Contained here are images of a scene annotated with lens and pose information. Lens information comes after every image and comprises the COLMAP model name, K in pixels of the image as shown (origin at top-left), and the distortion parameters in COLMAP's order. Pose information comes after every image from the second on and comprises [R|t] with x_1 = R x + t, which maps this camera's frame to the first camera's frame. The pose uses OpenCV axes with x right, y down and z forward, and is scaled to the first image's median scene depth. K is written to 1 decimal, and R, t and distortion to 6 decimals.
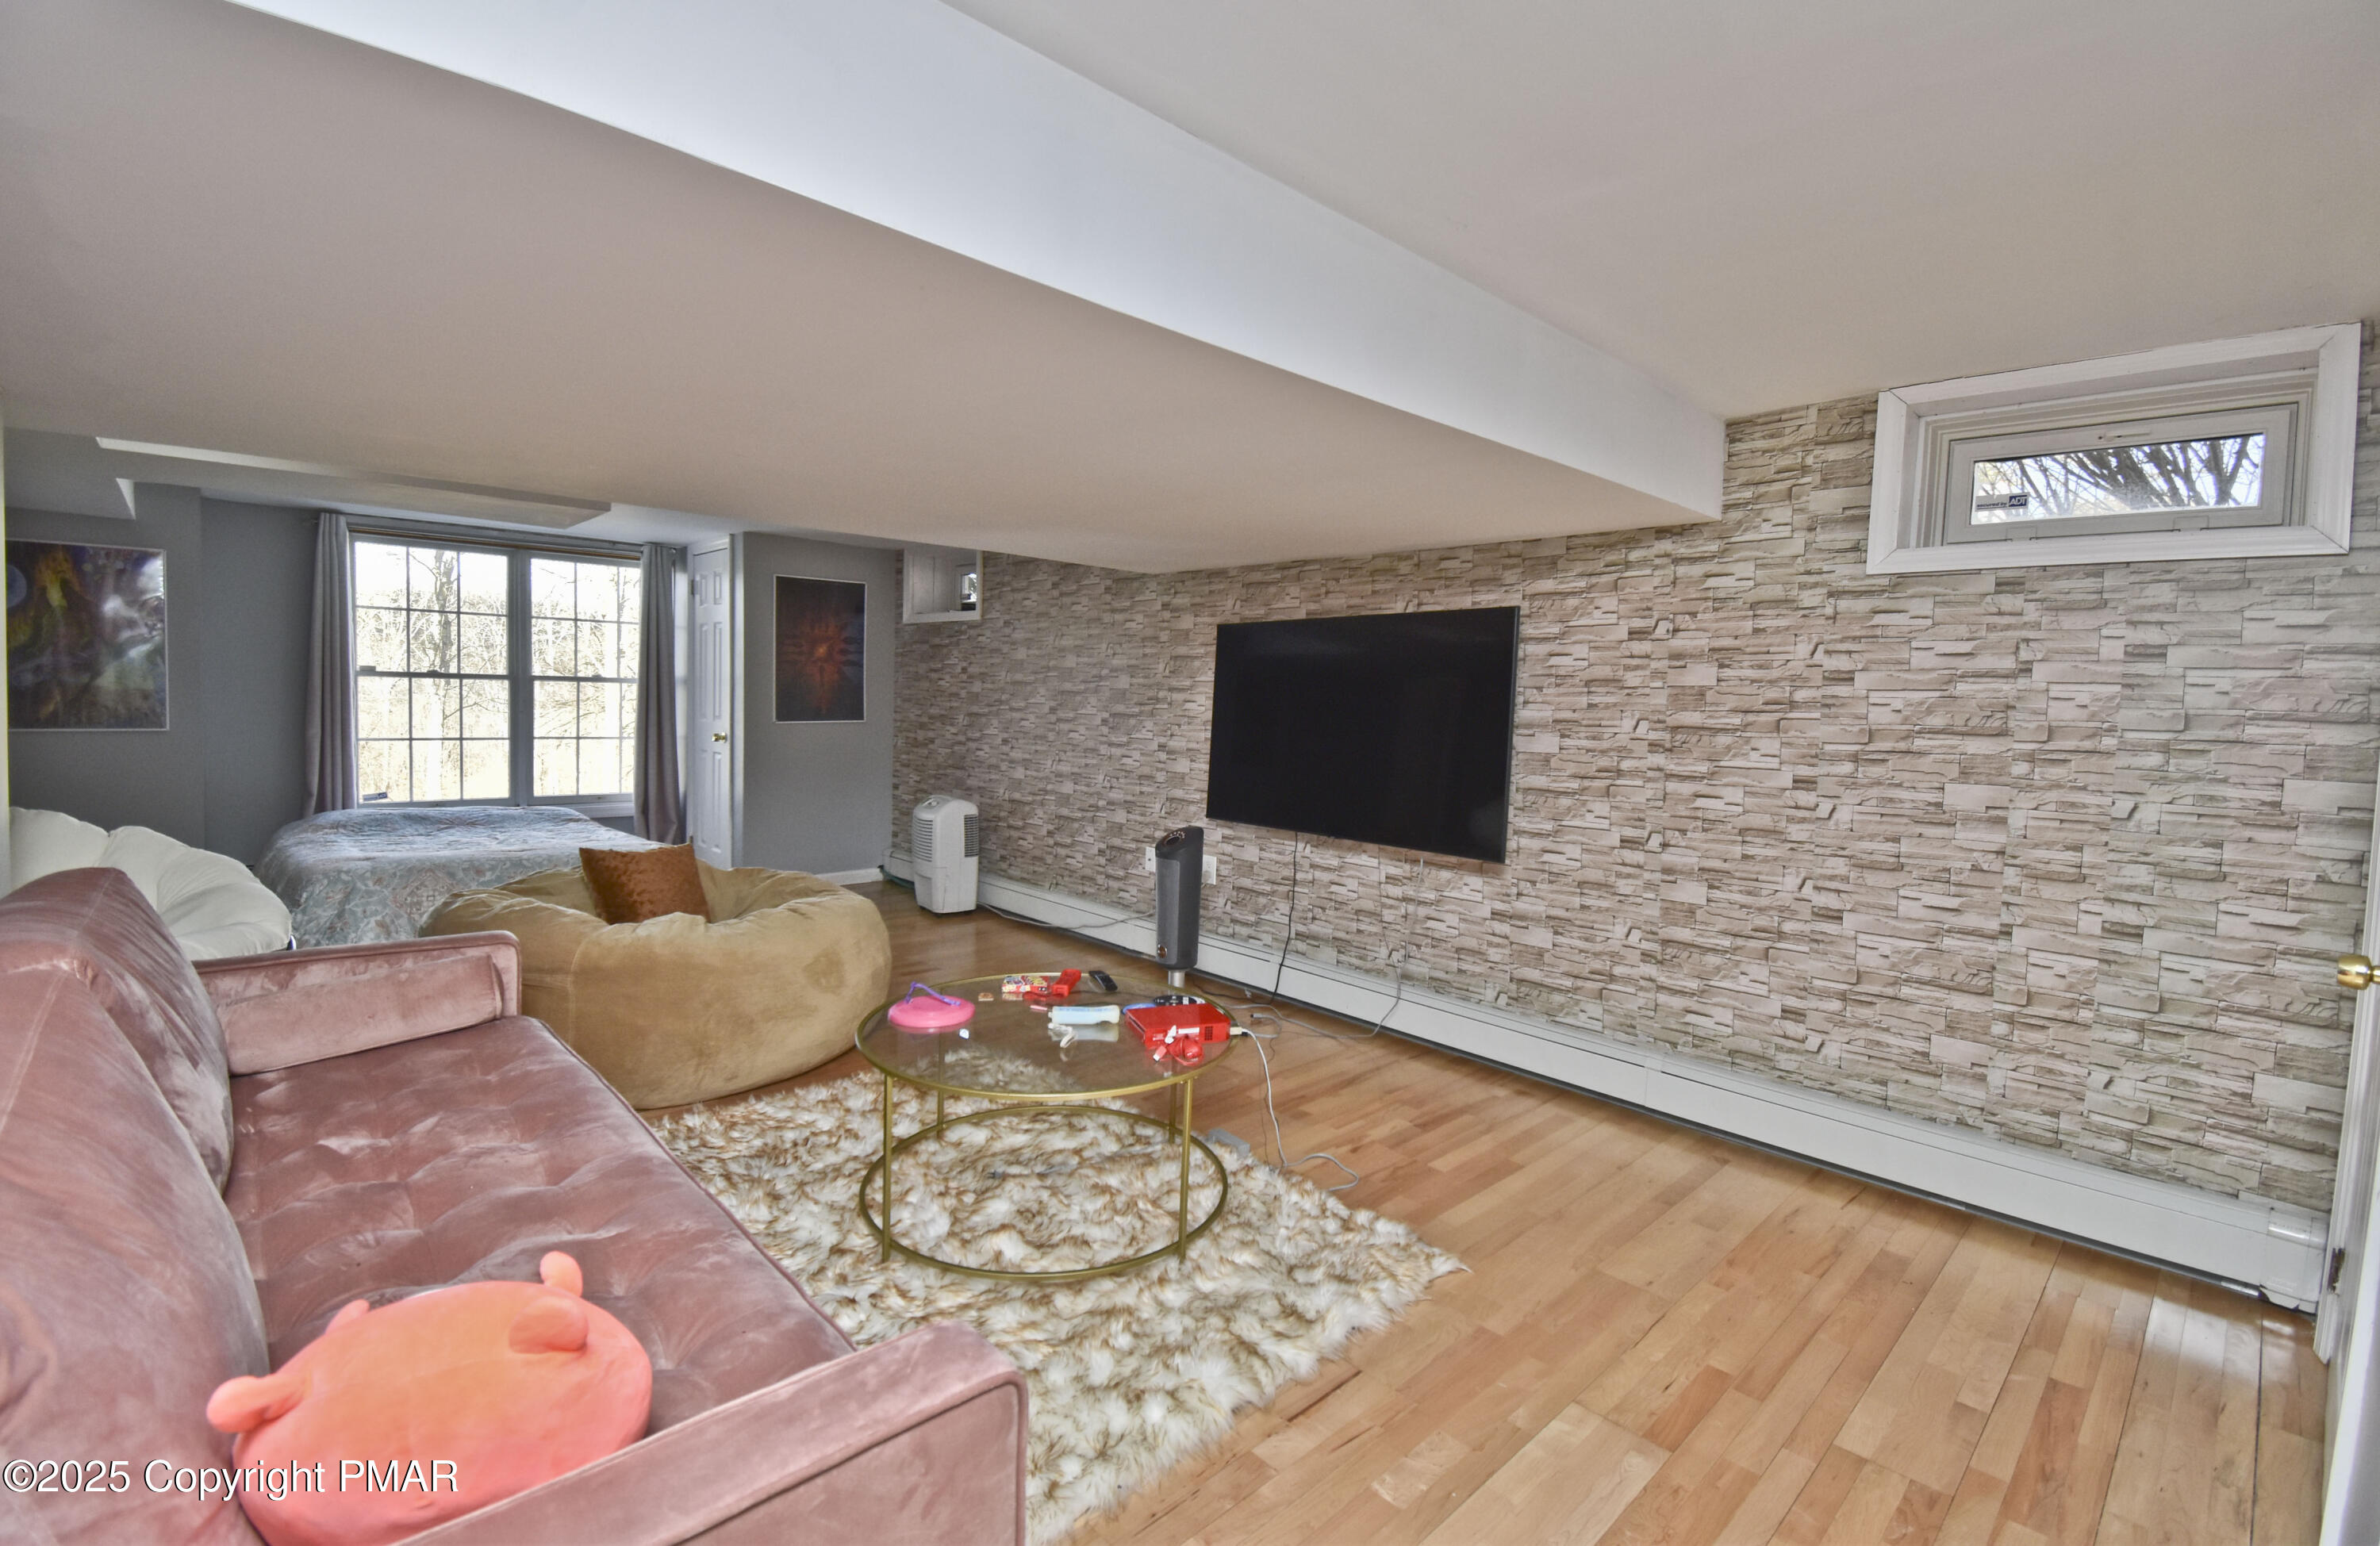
lens RADIAL K [[1019.6, 0, 1300.5], [0, 1019.6, 760.3], [0, 0, 1]] dist [0.000550, 0.000133]
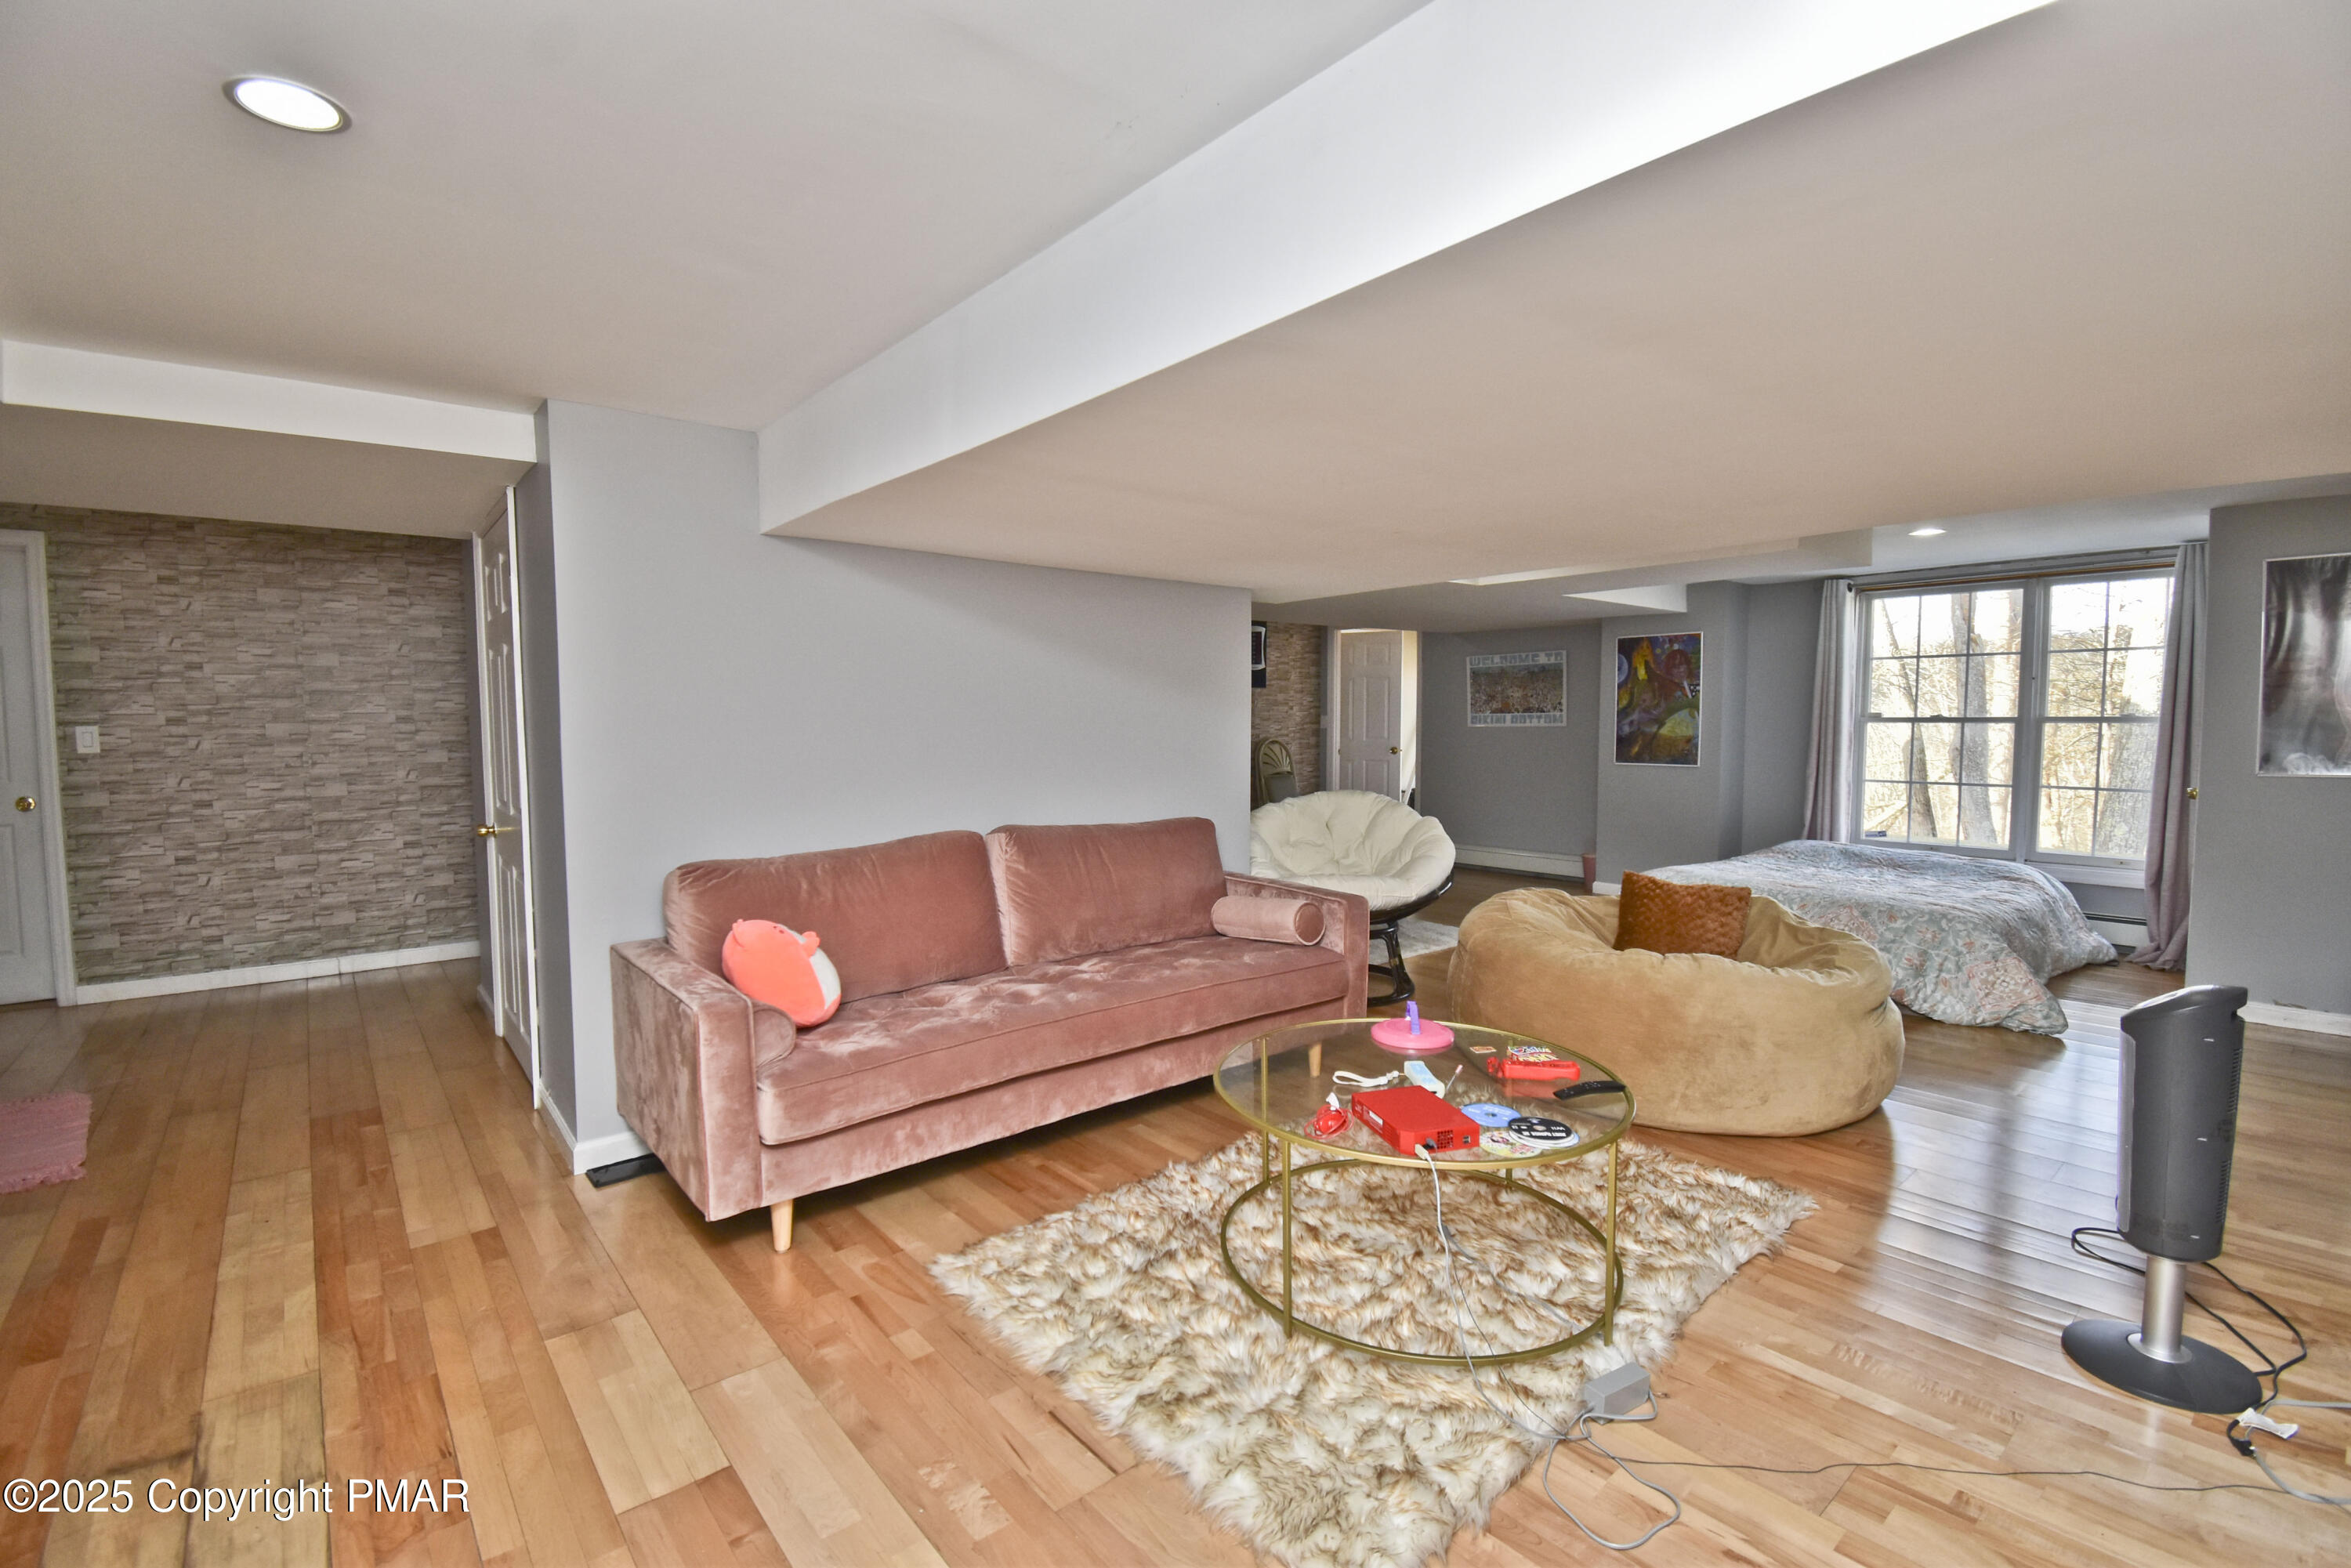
lens RADIAL K [[1105.3, 0, 1175.5], [0, 1105.3, 784.0], [0, 0, 1]] dist [0.030606, -0.030029]
pose [[-0.089889, 0.024437, -0.995652, 0.687918], [-0.064444, 0.997461, 0.030299, -0.010543], [0.993865, 0.066887, -0.088086, 0.776710]]
